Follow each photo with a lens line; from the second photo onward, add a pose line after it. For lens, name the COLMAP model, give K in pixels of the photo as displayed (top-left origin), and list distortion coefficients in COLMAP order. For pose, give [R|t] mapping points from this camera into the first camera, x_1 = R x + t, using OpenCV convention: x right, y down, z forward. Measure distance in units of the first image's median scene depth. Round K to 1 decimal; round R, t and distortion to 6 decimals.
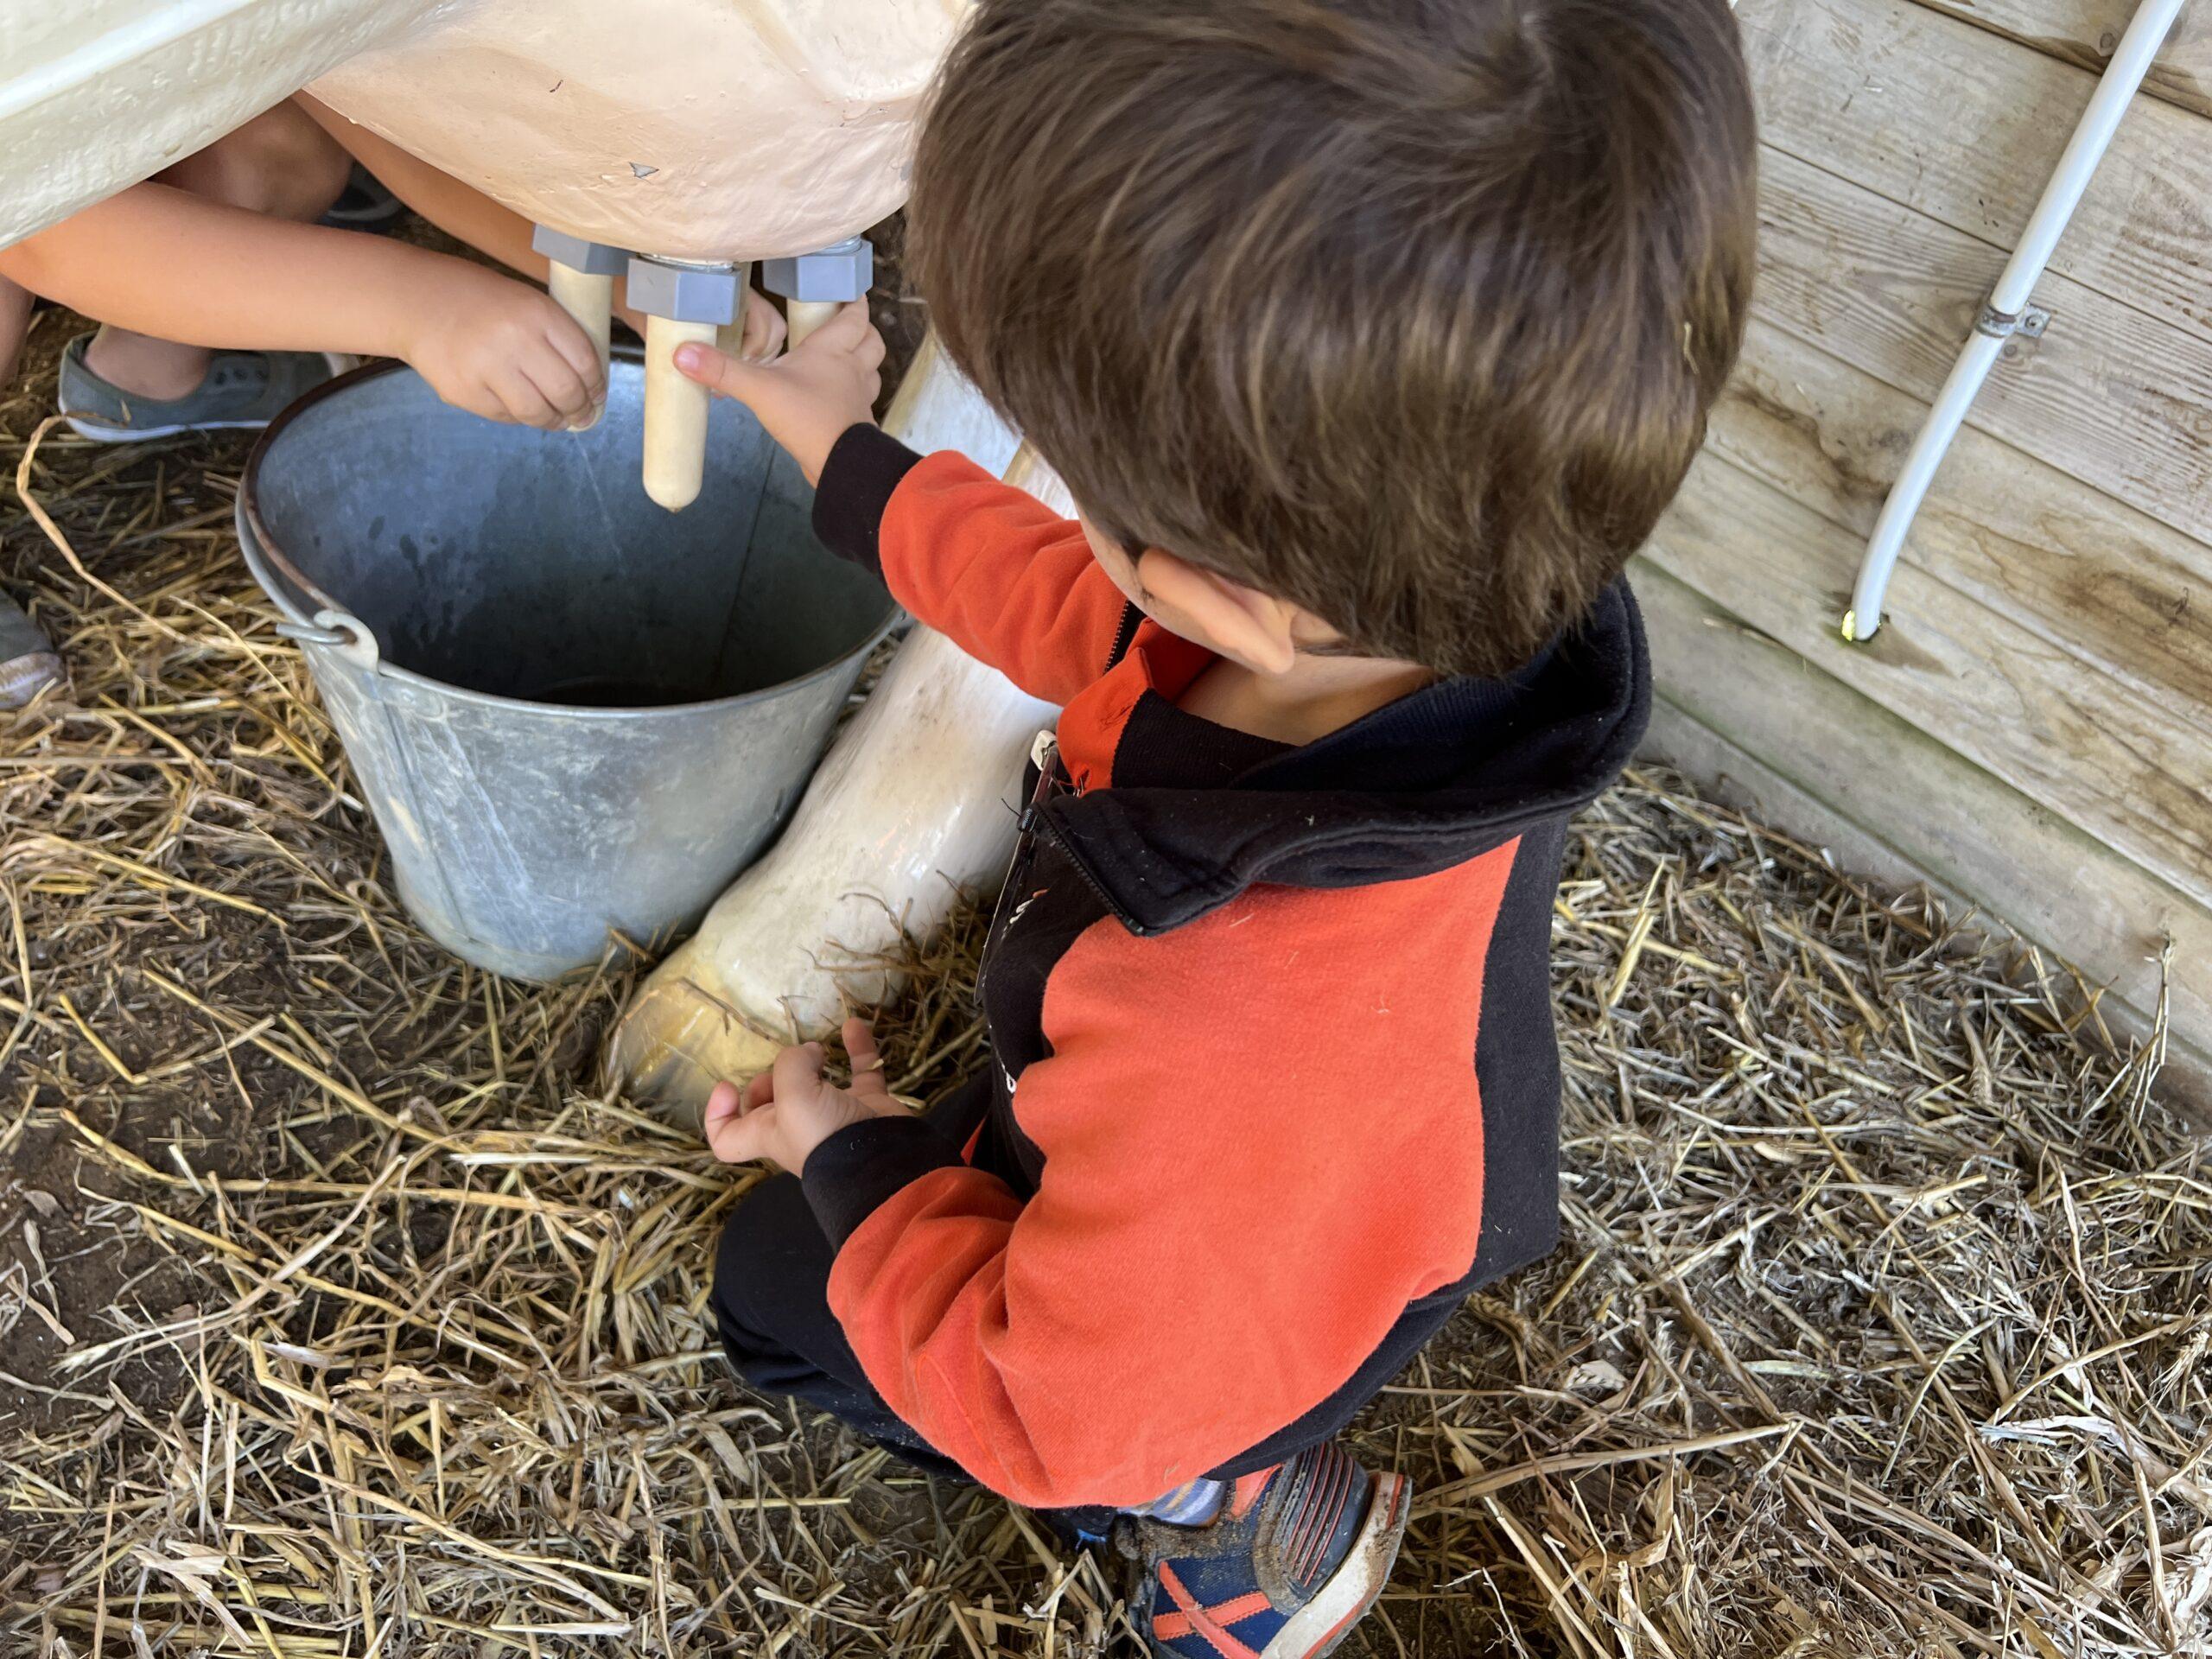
lens RADIAL K [[1629.2, 0, 1088.8], [0, 1629.2, 810.5], [0, 0, 1]] dist [0.026567, -0.035522]
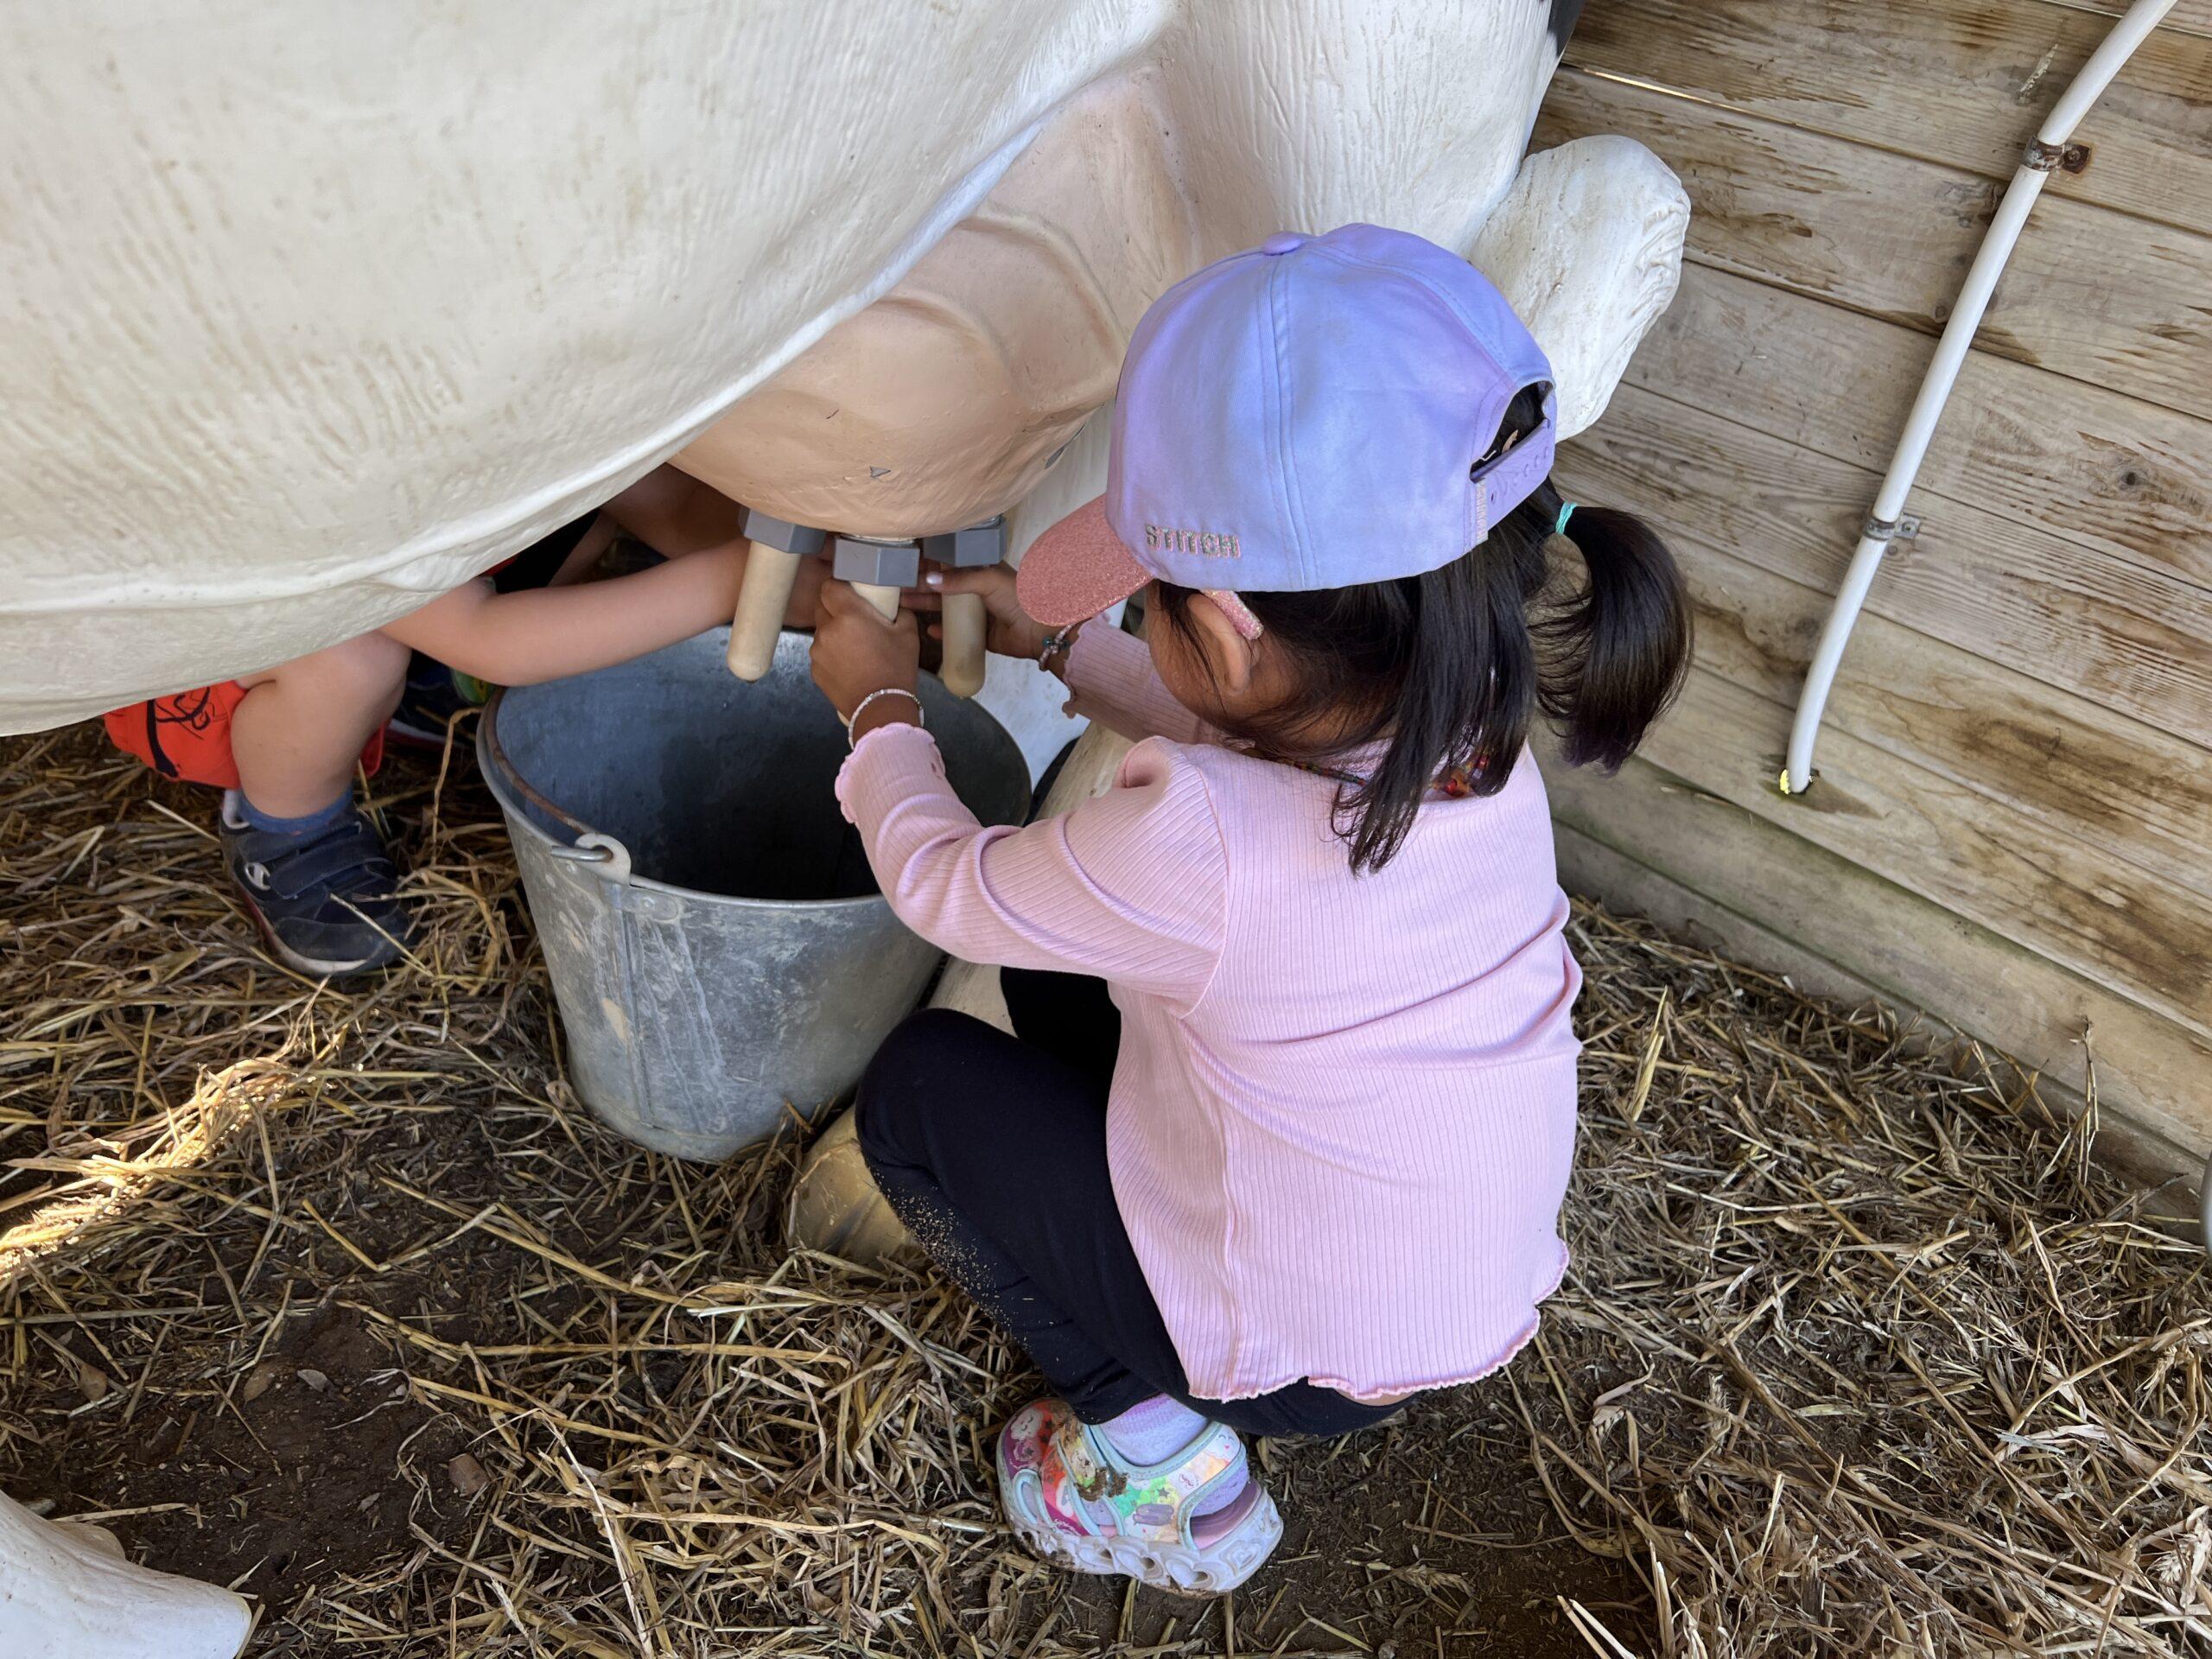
lens RADIAL K [[1592.4, 0, 1107.2], [0, 1592.4, 835.9], [0, 0, 1]] dist [0.024963, -0.025546]
pose [[0.995787, -0.067088, 0.062511, -0.120501], [0.074609, 0.989095, -0.126981, 0.043138], [-0.053311, 0.131110, 0.989933, -0.141588]]
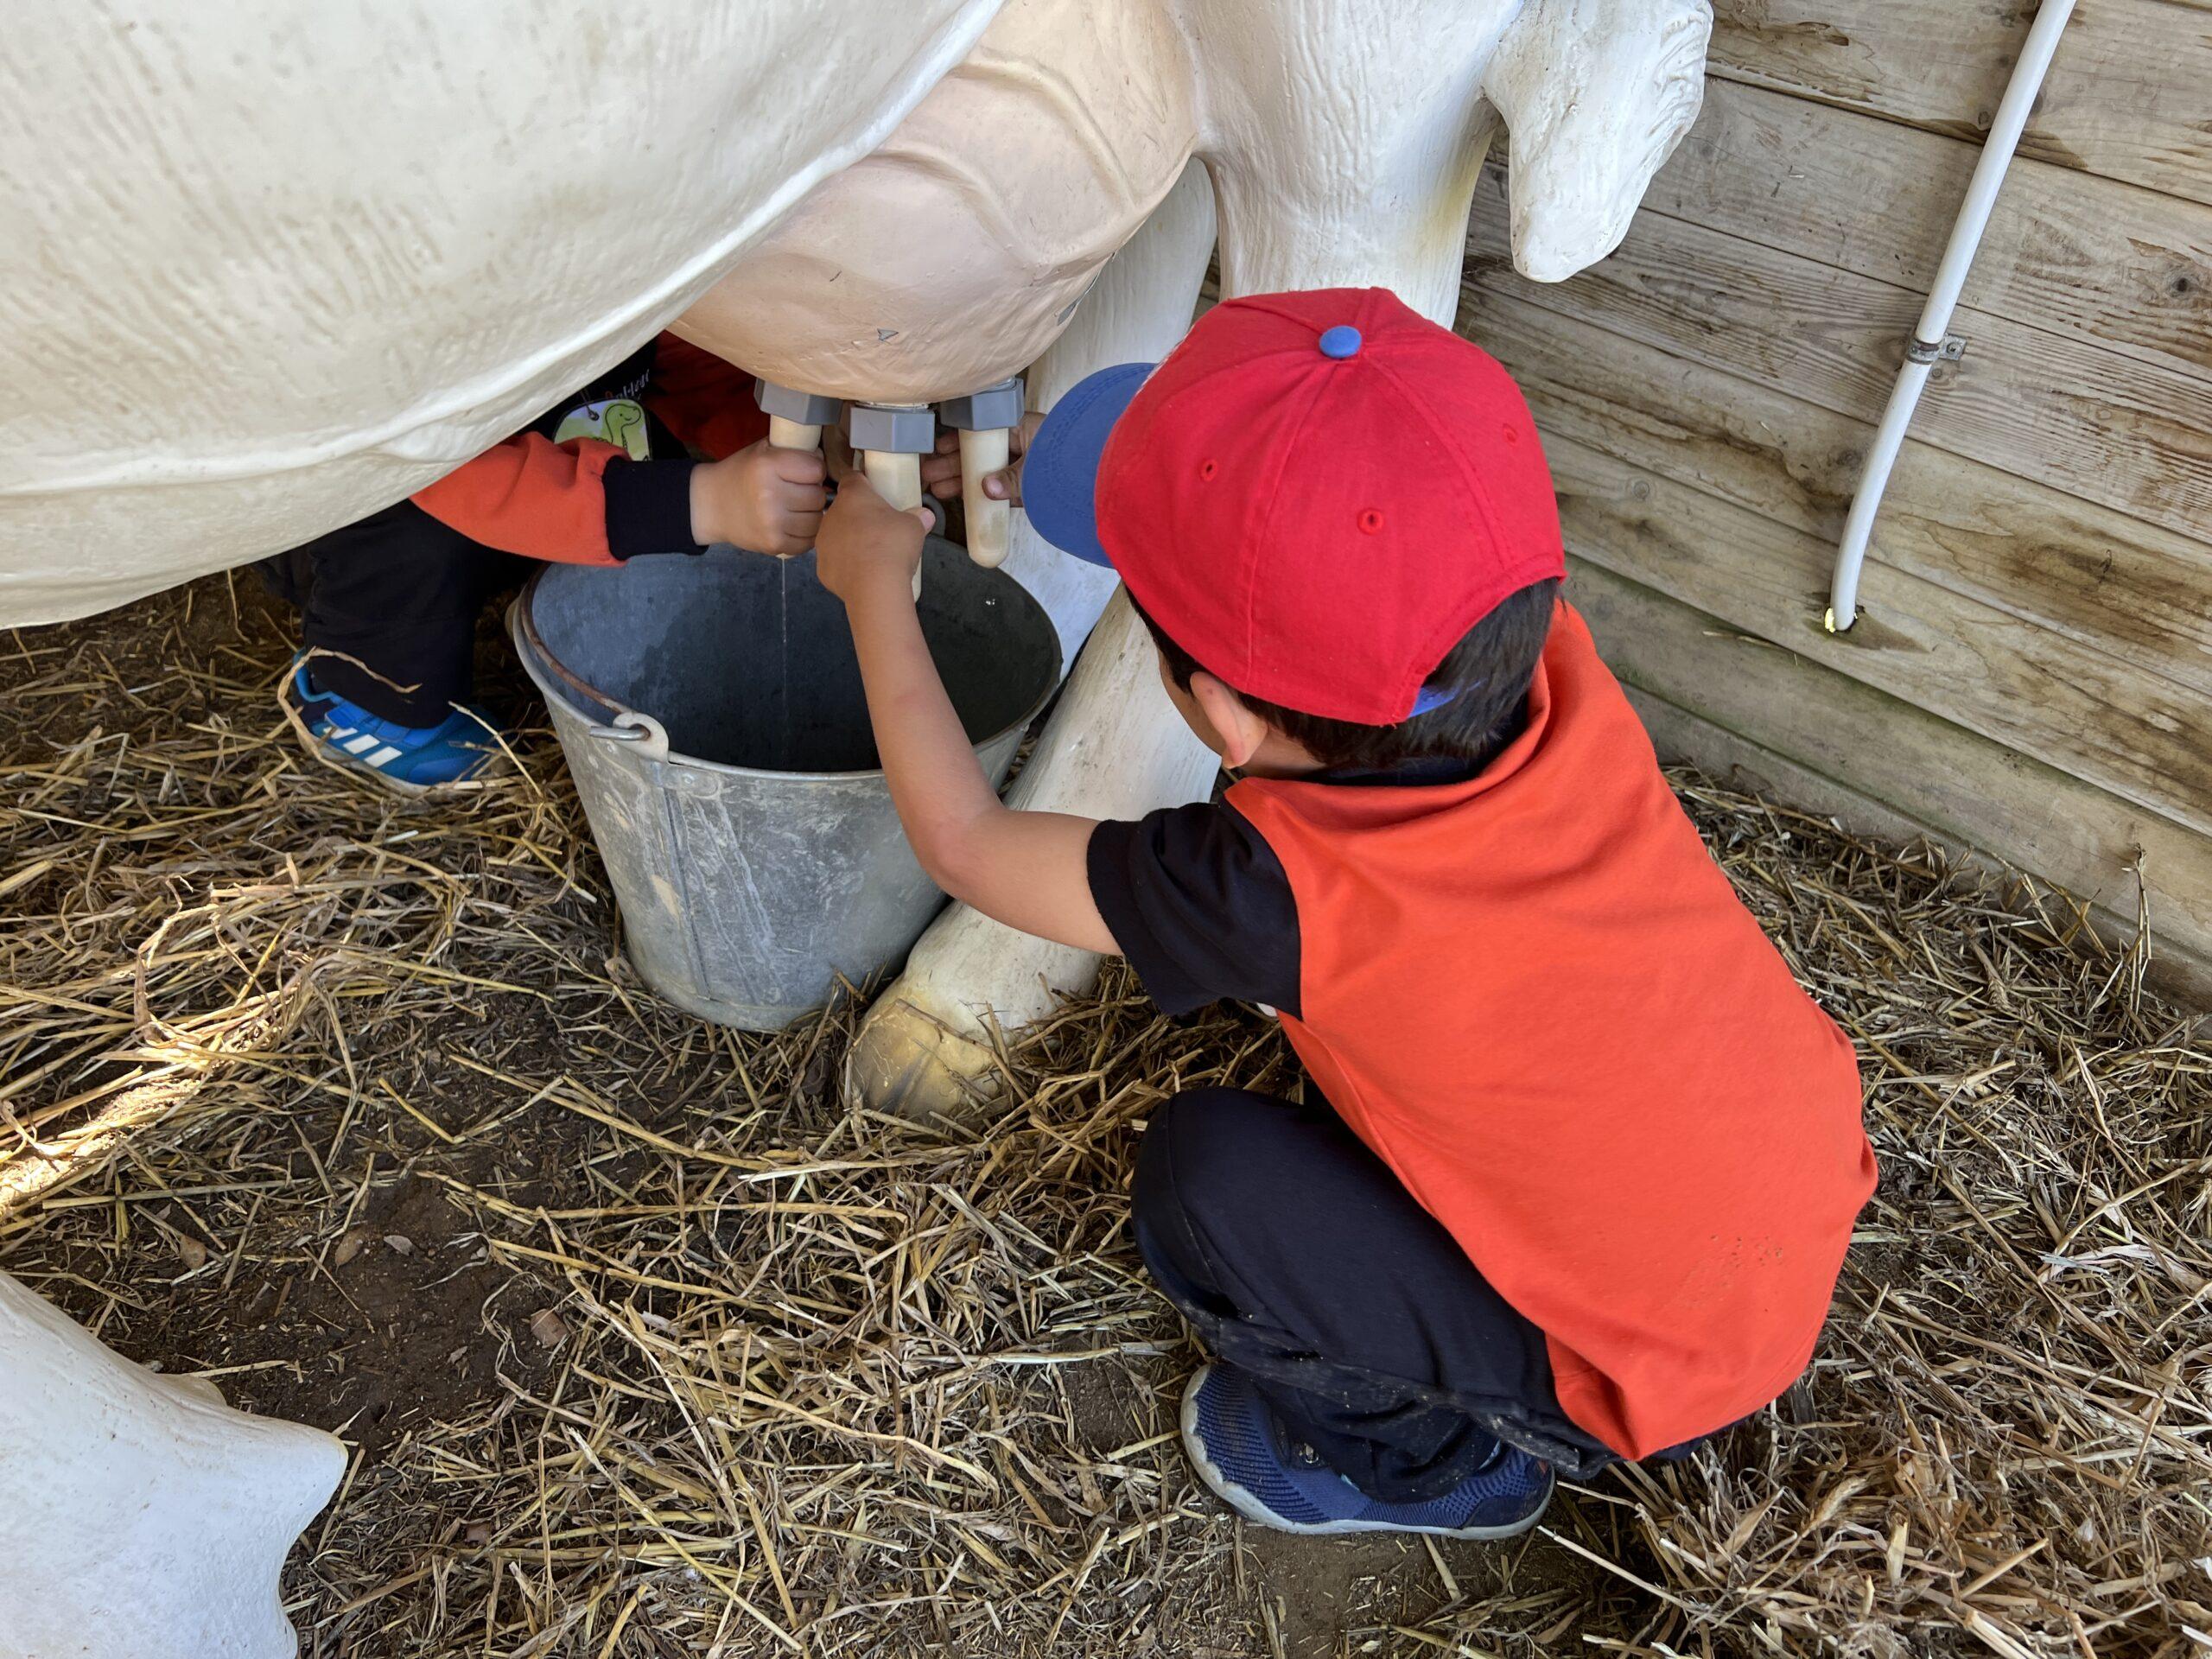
lens RADIAL K [[1589.5, 0, 1106.0], [0, 1589.5, 829.5], [0, 0, 1]] dist [0.022140, -0.022206]
pose [[0.994005, -0.107650, 0.019145, -0.105280], [0.108633, 0.992195, -0.061214, 0.058384], [-0.012406, 0.062927, 0.997941, -0.147859]]
